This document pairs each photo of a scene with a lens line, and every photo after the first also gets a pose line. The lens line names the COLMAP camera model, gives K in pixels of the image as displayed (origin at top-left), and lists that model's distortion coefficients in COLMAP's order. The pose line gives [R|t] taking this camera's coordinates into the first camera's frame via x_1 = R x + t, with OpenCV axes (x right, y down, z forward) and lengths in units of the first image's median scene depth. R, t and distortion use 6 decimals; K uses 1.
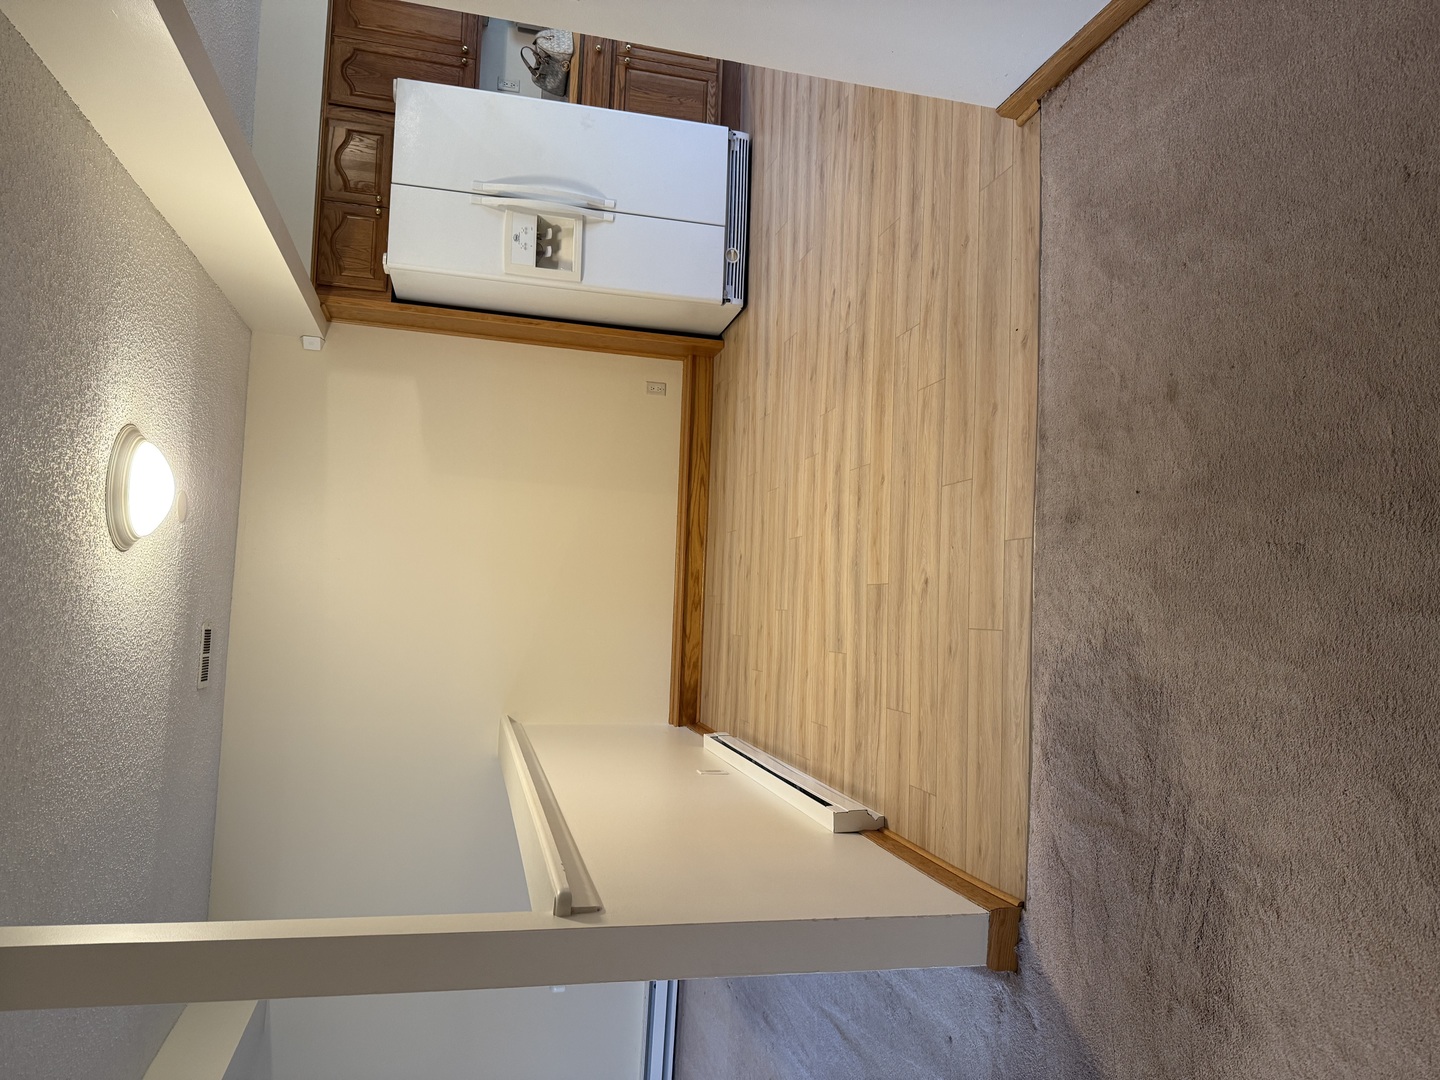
lens RADIAL K [[1020.2, 0, 719.3], [0, 1020.2, 542.8], [0, 0, 1]] dist [0.001984, -0.005418]
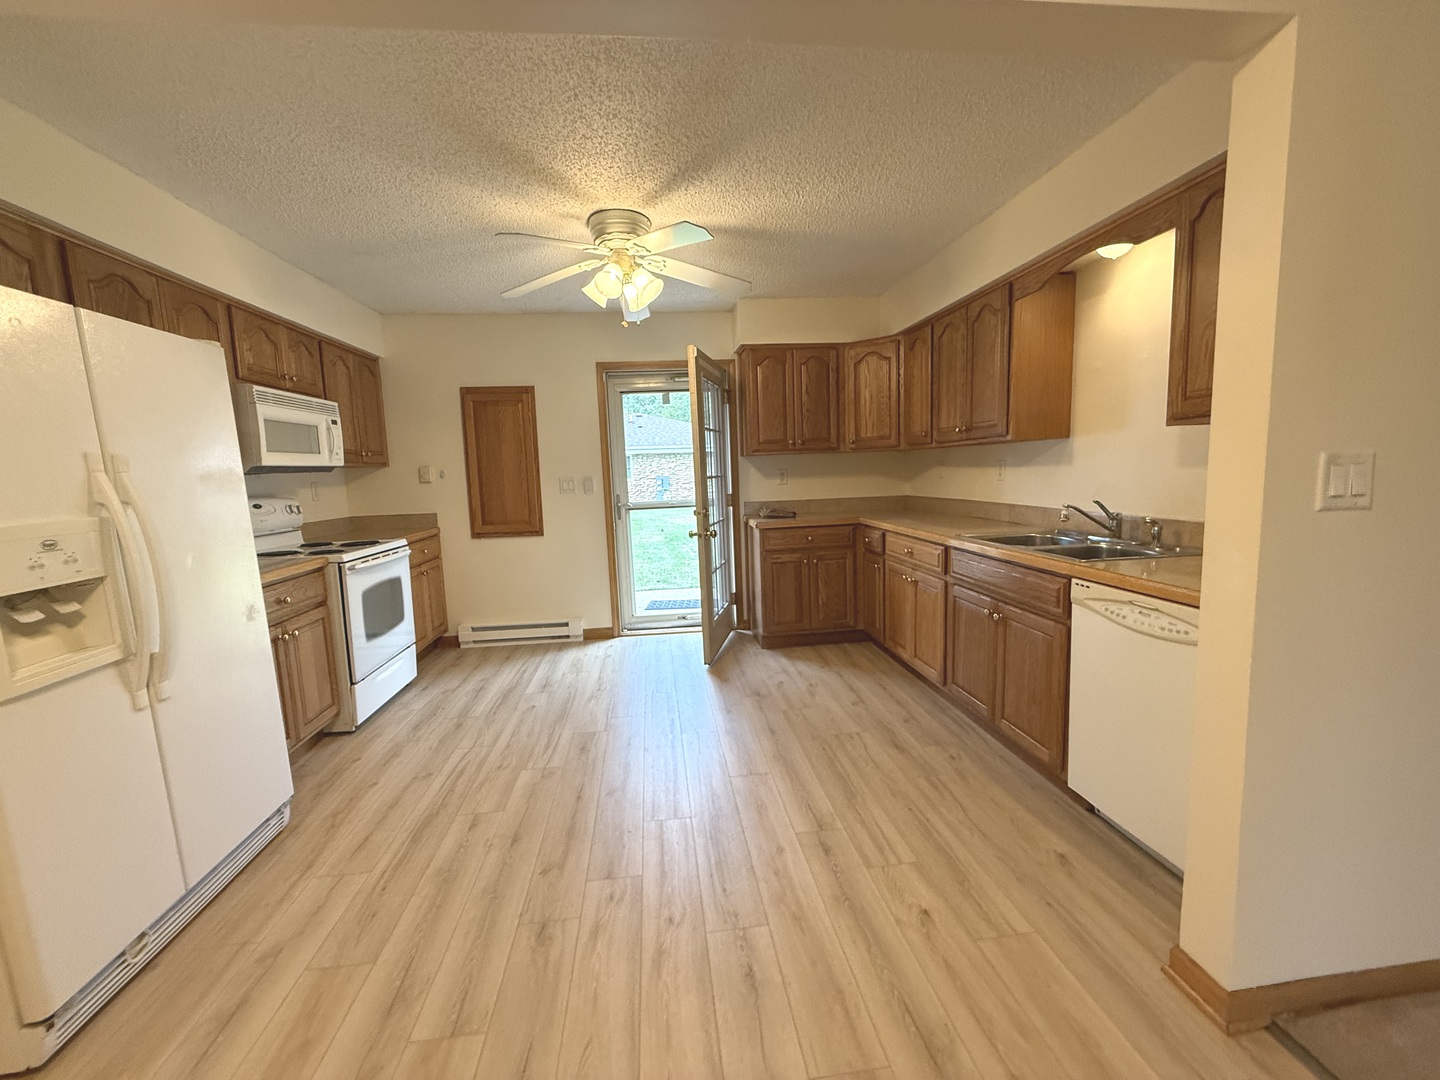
lens RADIAL K [[578.0, 0, 716.5], [0, 578.0, 545.0], [0, 0, 1]] dist [0.001258, 0.000113]
pose [[0.274283, 0.943711, 0.184876, -0.090774], [0.053934, 0.176850, -0.982759, -0.006809], [-0.960135, 0.279525, -0.002391, 0.387716]]
